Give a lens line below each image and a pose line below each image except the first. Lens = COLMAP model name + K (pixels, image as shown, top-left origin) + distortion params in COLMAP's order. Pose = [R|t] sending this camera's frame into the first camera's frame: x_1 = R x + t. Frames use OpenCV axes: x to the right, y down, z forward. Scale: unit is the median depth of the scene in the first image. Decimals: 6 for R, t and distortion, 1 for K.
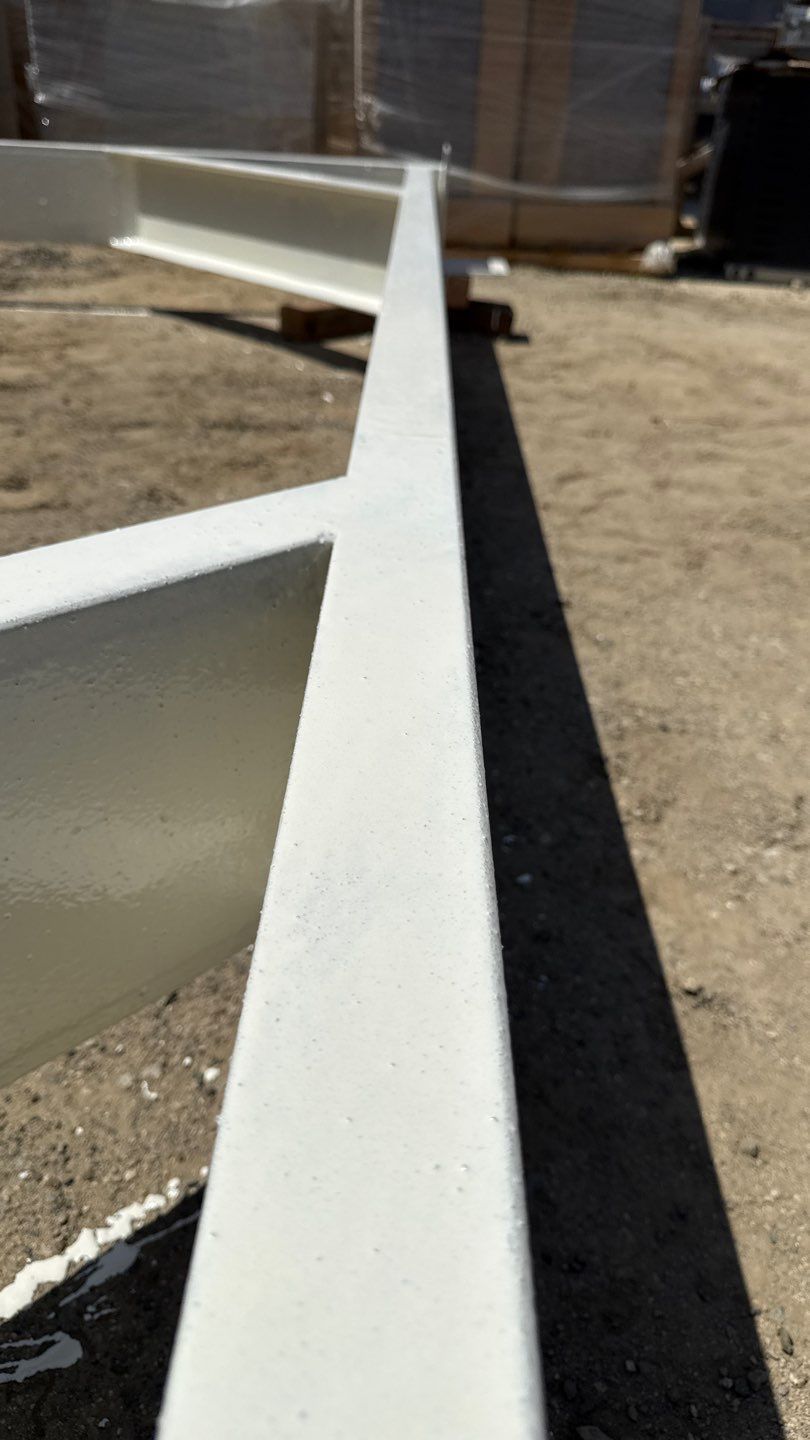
lens RADIAL K [[1043.4, 0, 408.2], [0, 1043.4, 703.6], [0, 0, 1]] dist [0.041161, -0.075390]
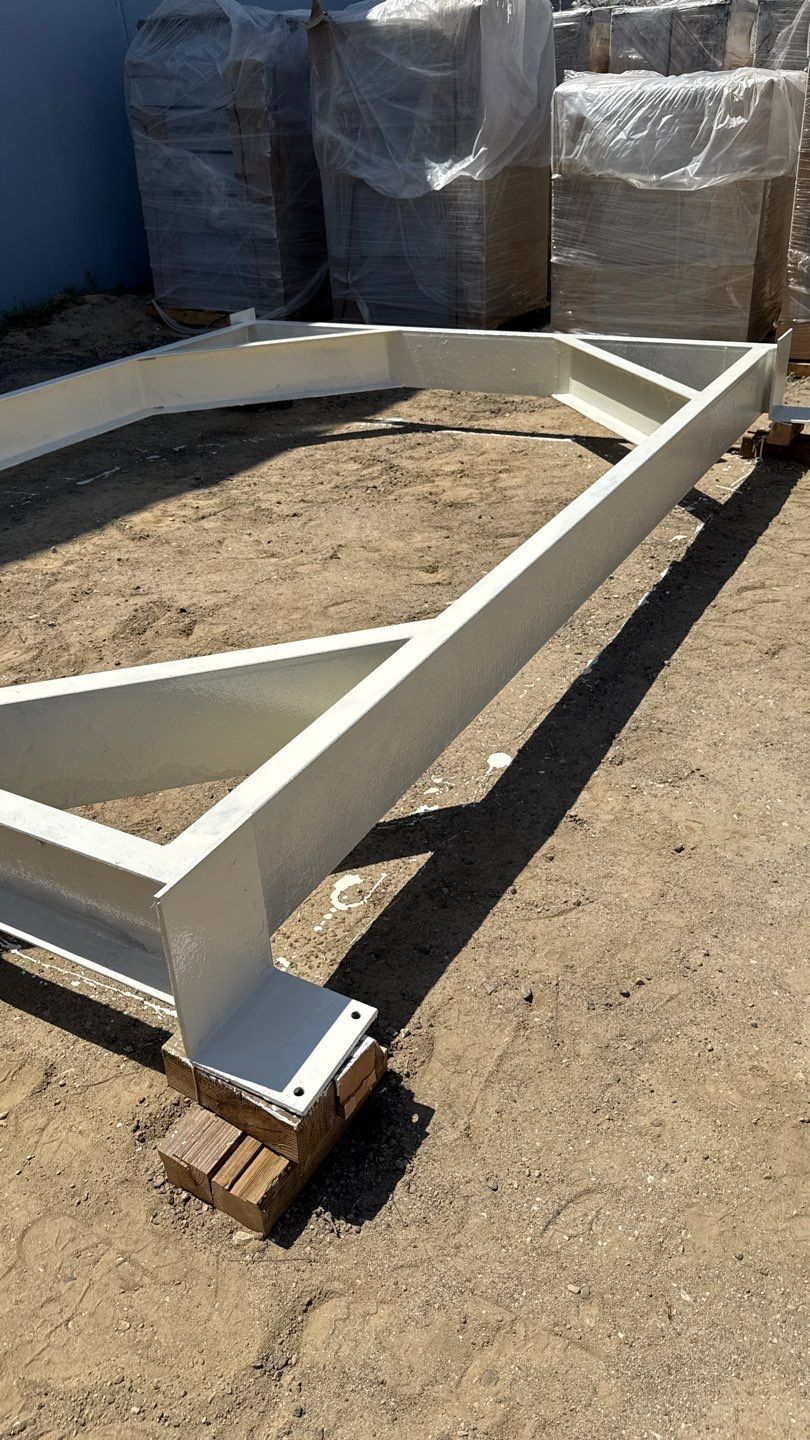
lens RADIAL K [[1043.4, 0, 399.2], [0, 1043.4, 711.2], [0, 0, 1]] dist [0.041161, -0.075390]
pose [[0.870945, 0.146109, -0.469156, 0.533017], [-0.151401, 0.988113, 0.026666, 0.007084], [0.467475, 0.047806, 0.882712, -0.738945]]
